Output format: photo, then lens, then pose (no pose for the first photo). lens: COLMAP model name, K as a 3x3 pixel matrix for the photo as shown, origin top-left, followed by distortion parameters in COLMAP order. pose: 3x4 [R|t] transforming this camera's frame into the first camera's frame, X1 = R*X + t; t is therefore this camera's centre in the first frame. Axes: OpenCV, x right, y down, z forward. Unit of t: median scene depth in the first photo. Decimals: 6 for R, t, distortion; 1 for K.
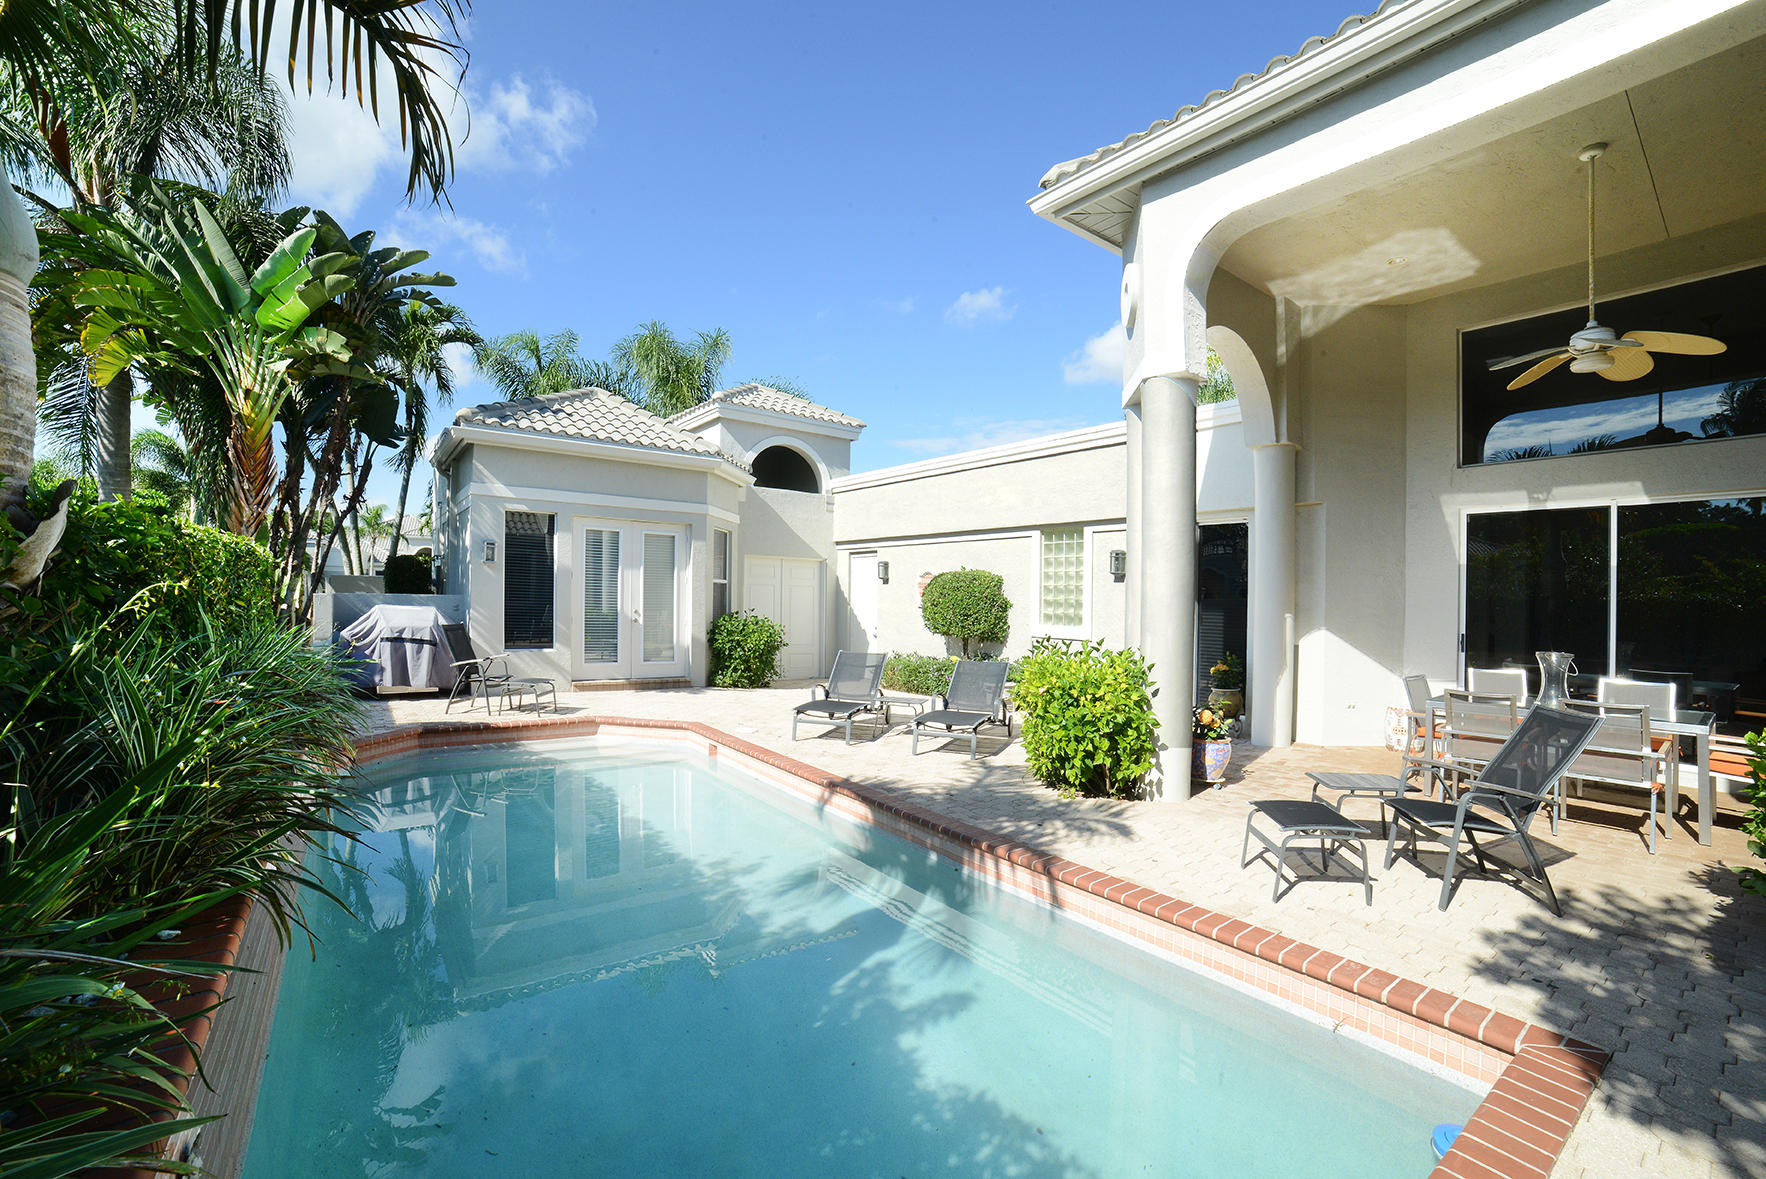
lens RADIAL K [[726.1, 0, 883.0], [0, 726.1, 589.5], [0, 0, 1]] dist [0.001602, 0.000329]
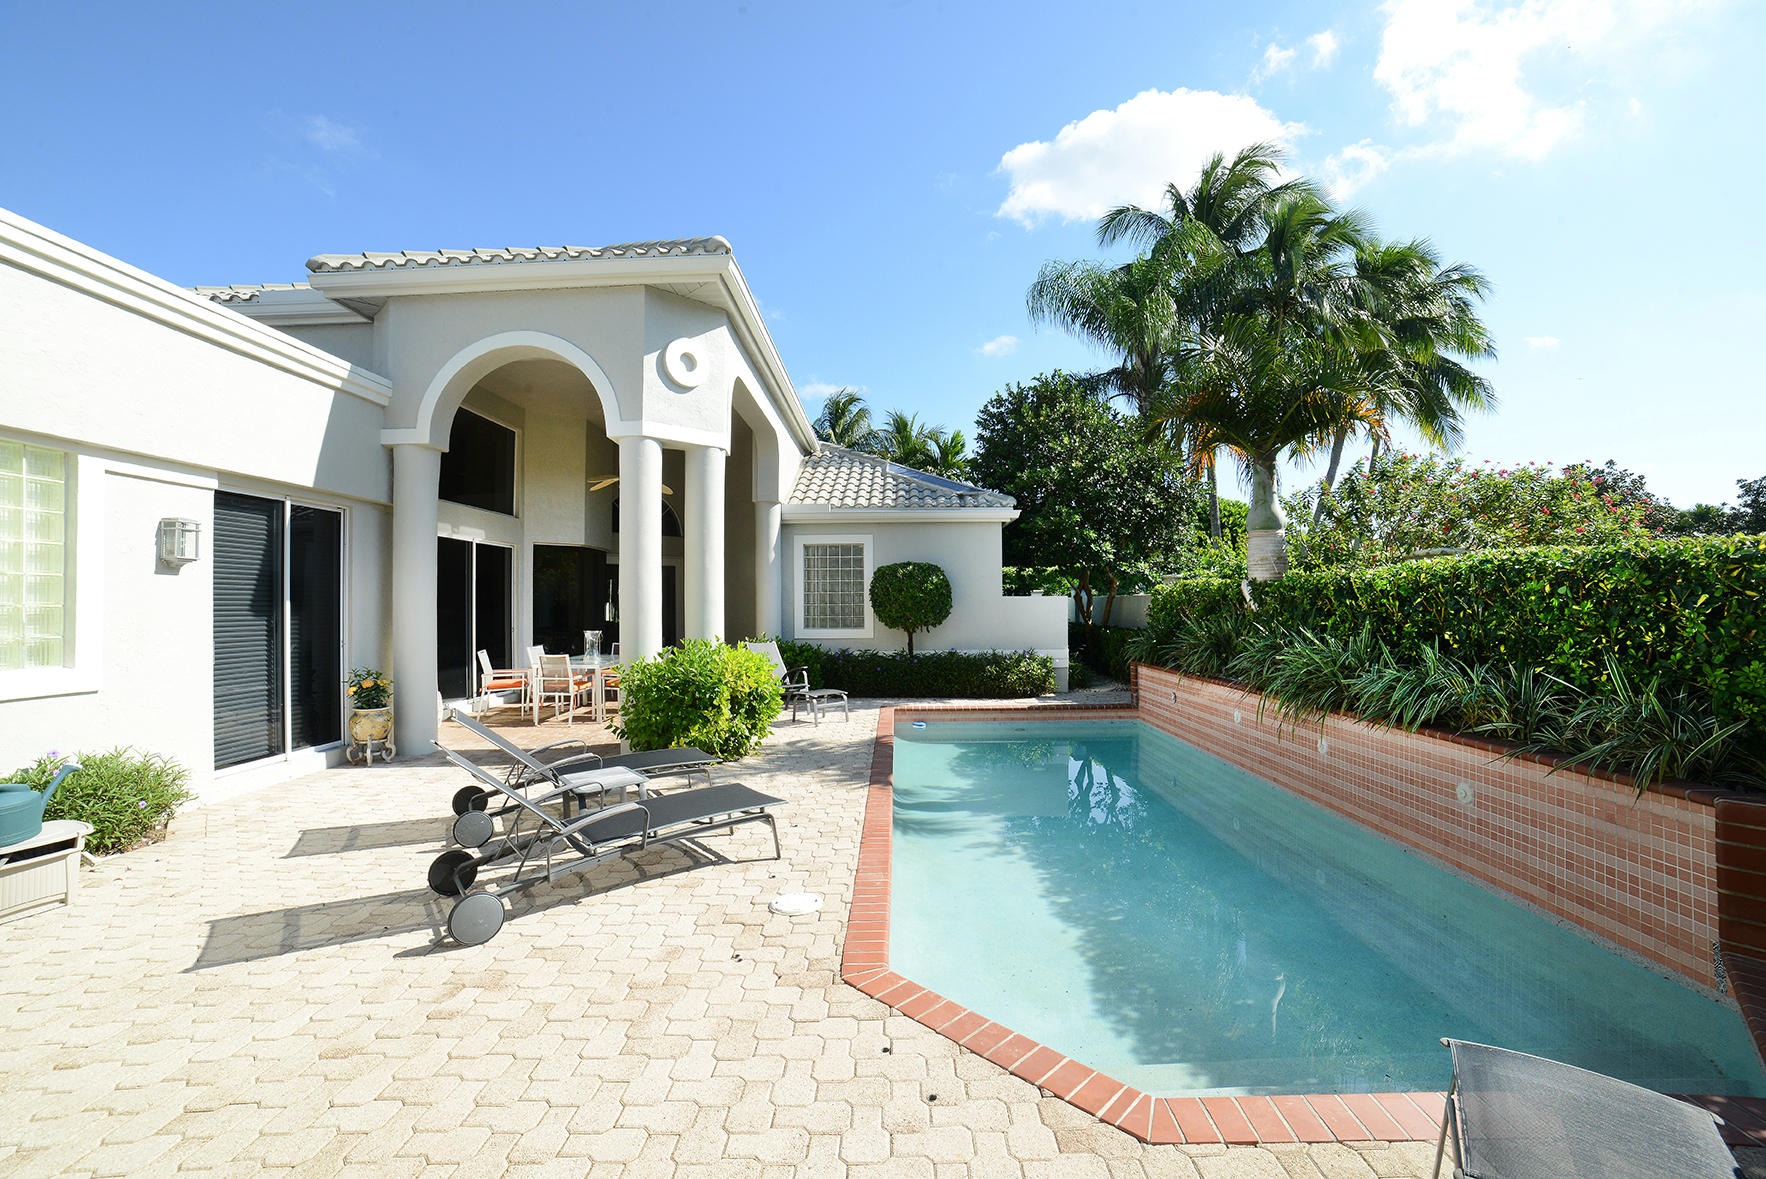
lens RADIAL K [[688.7, 0, 857.5], [0, 688.7, 584.9], [0, 0, 1]] dist [-0.001503, -0.000134]
pose [[-0.794847, -0.005408, 0.606786, -0.520734], [-0.005877, 0.999982, 0.001213, -0.022949], [-0.606781, -0.002602, -0.794865, 1.498816]]
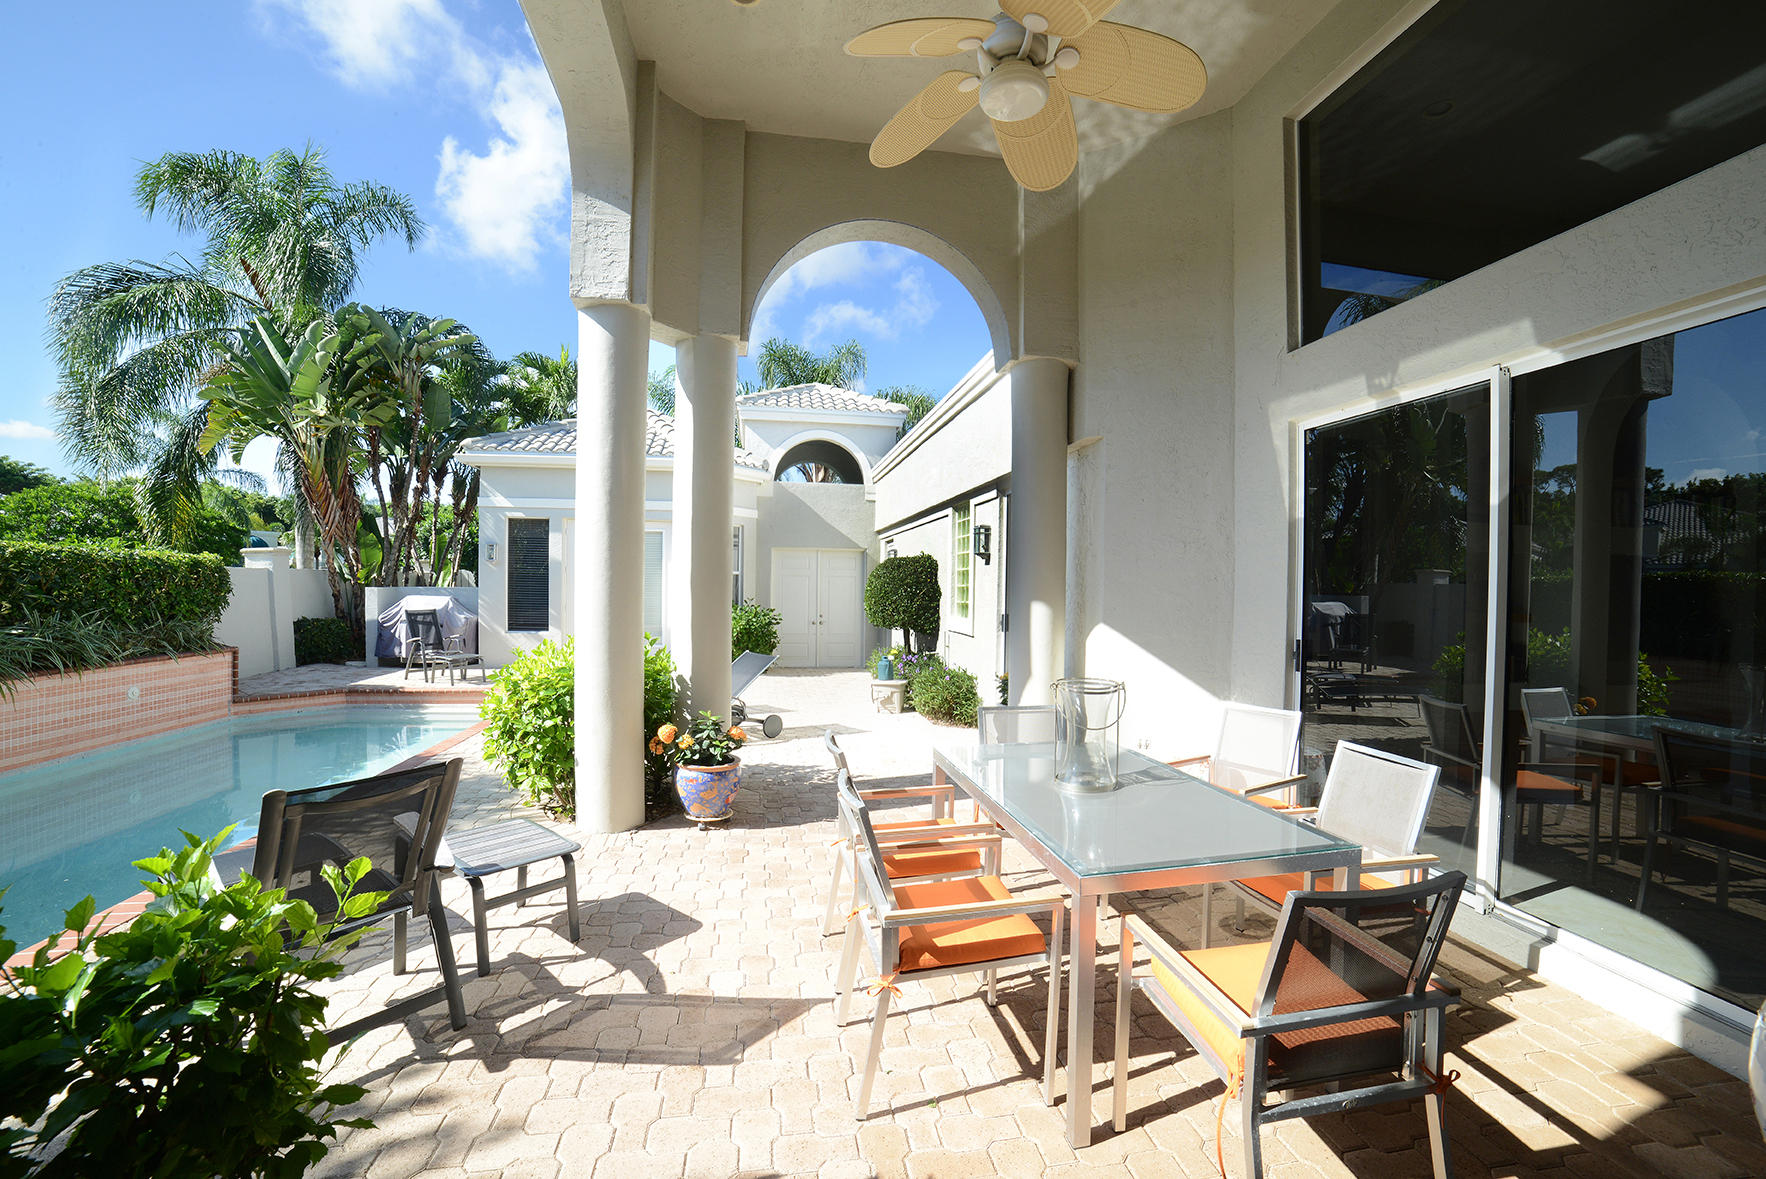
lens RADIAL K [[688.7, 0, 857.5], [0, 688.7, 584.9], [0, 0, 1]] dist [-0.001503, -0.000134]
pose [[0.877048, -0.006692, -0.480356, 0.757644], [0.007154, 0.999974, -0.000870, 0.014403], [0.480349, -0.002674, 0.877073, 0.361105]]
